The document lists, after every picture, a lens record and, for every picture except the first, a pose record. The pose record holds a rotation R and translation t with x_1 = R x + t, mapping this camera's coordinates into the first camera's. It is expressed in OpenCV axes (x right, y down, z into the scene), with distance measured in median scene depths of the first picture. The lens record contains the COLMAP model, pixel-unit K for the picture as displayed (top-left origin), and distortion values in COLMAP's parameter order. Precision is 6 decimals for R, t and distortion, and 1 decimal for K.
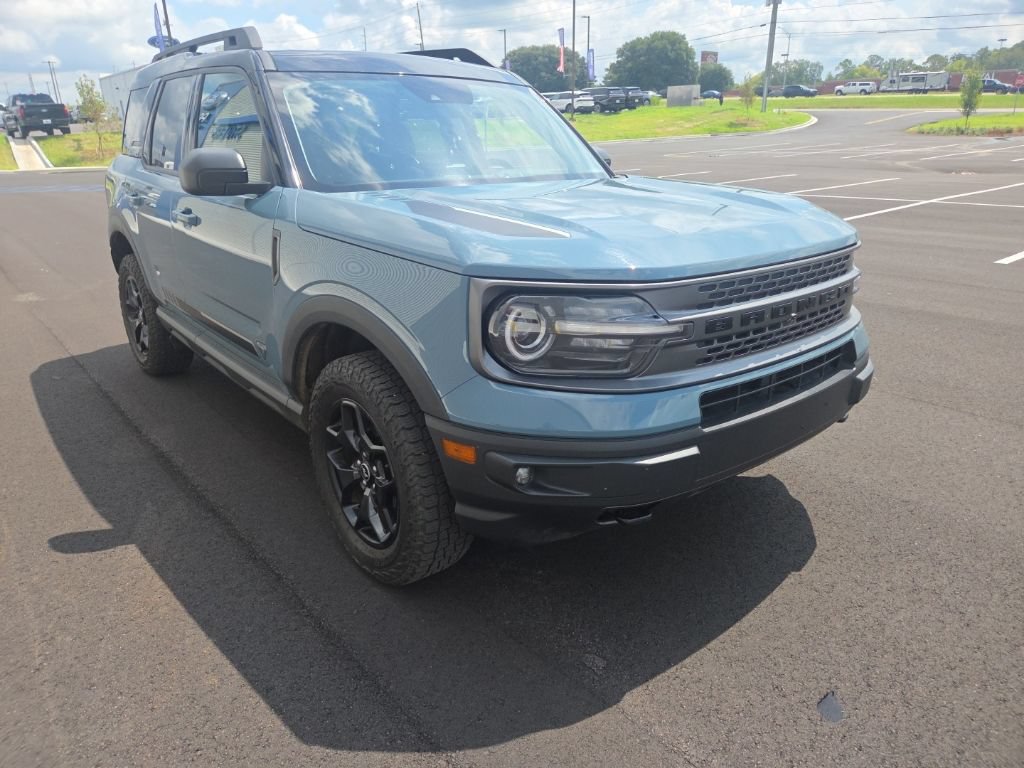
lens RADIAL K [[690.6, 0, 493.4], [0, 690.6, 373.3], [0, 0, 1]] dist [0.055319, -0.049575]
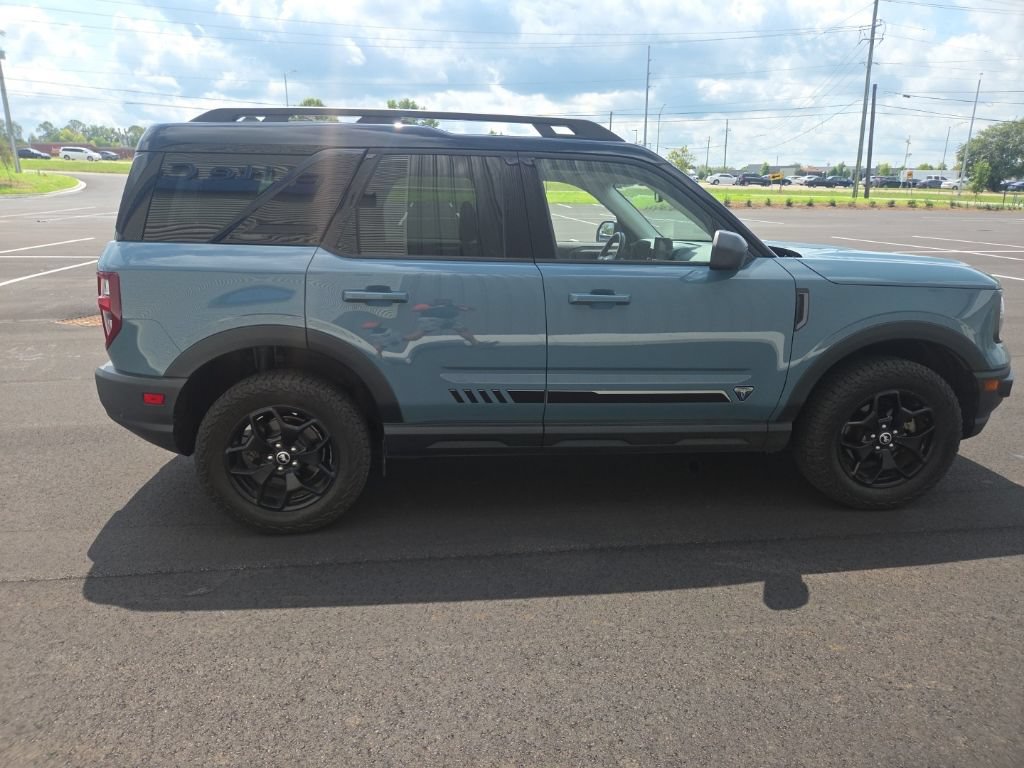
lens RADIAL K [[693.3, 0, 495.0], [0, 693.3, 374.4], [0, 0, 1]] dist [0.045793, -0.040564]
pose [[0.557722, -0.191638, 0.807602, -1.695896], [0.257187, 0.964995, 0.051375, -0.261291], [-0.789178, 0.179051, 0.587486, 0.693458]]
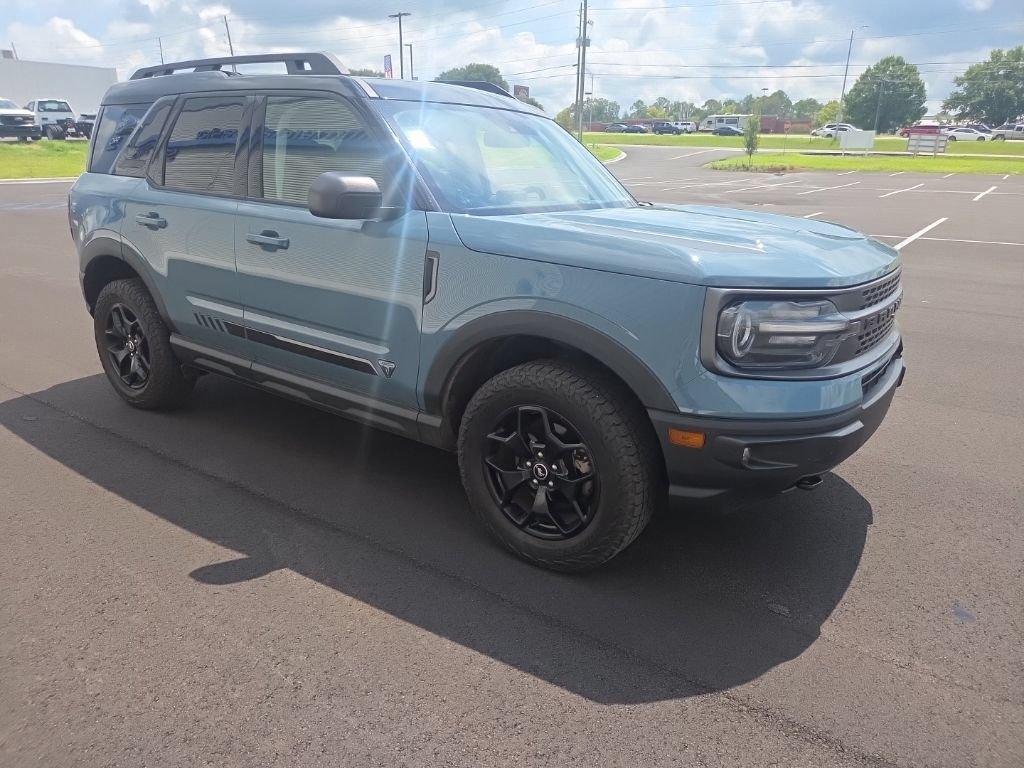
lens RADIAL K [[690.6, 0, 503.1], [0, 690.6, 386.1], [0, 0, 1]] dist [0.055319, -0.049575]
pose [[0.967019, -0.052748, 0.249184, -0.465177], [0.056921, 0.998333, -0.009567, 0.014111], [-0.248264, 0.023435, 0.968409, -0.039521]]
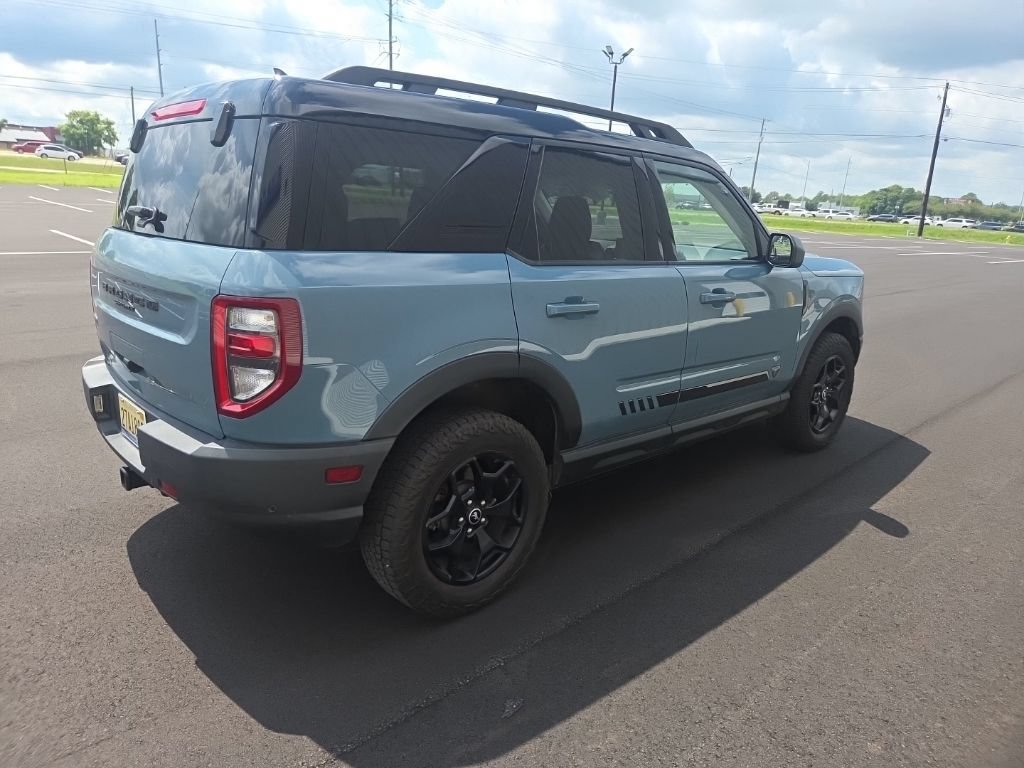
lens RADIAL K [[693.3, 0, 499.1], [0, 693.3, 369.2], [0, 0, 1]] dist [0.045793, -0.040564]
pose [[-0.048944, -0.226945, 0.972677, -1.862383], [0.282210, 0.931021, 0.231426, -0.580674], [-0.958103, 0.285826, 0.018479, 1.672356]]
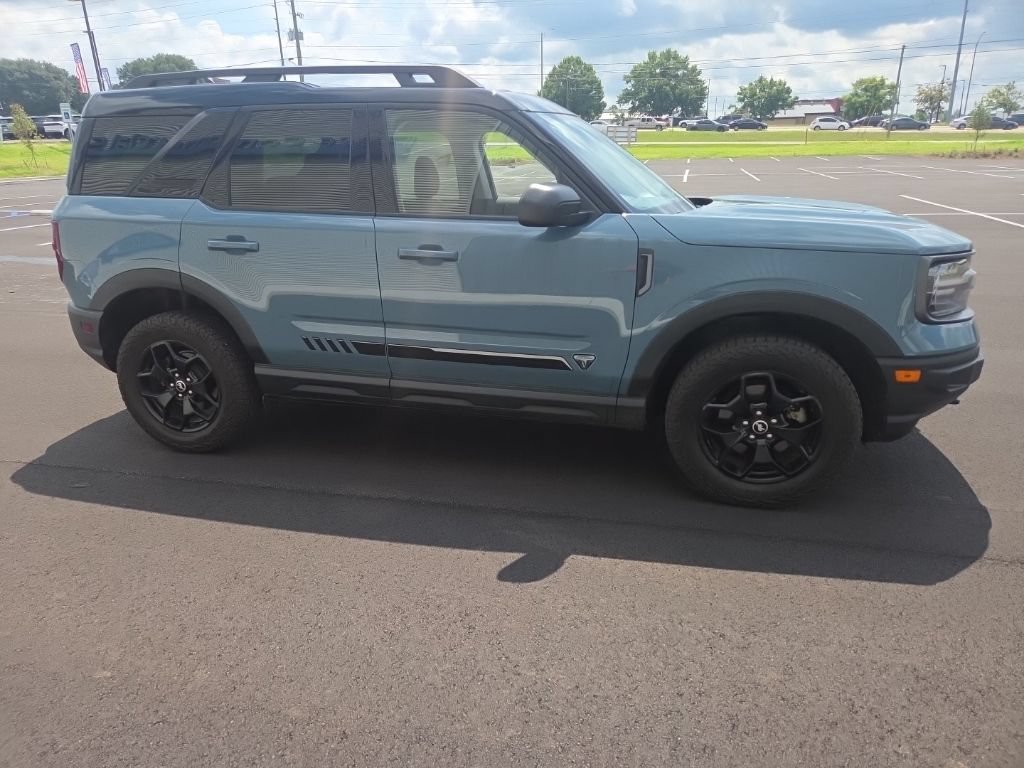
lens RADIAL K [[690.6, 0, 491.4], [0, 690.6, 386.7], [0, 0, 1]] dist [0.055319, -0.049575]
pose [[0.811493, -0.185784, 0.554043, -1.189510], [0.196236, 0.979695, 0.041093, -0.075955], [-0.550428, 0.075376, 0.831473, 0.179461]]
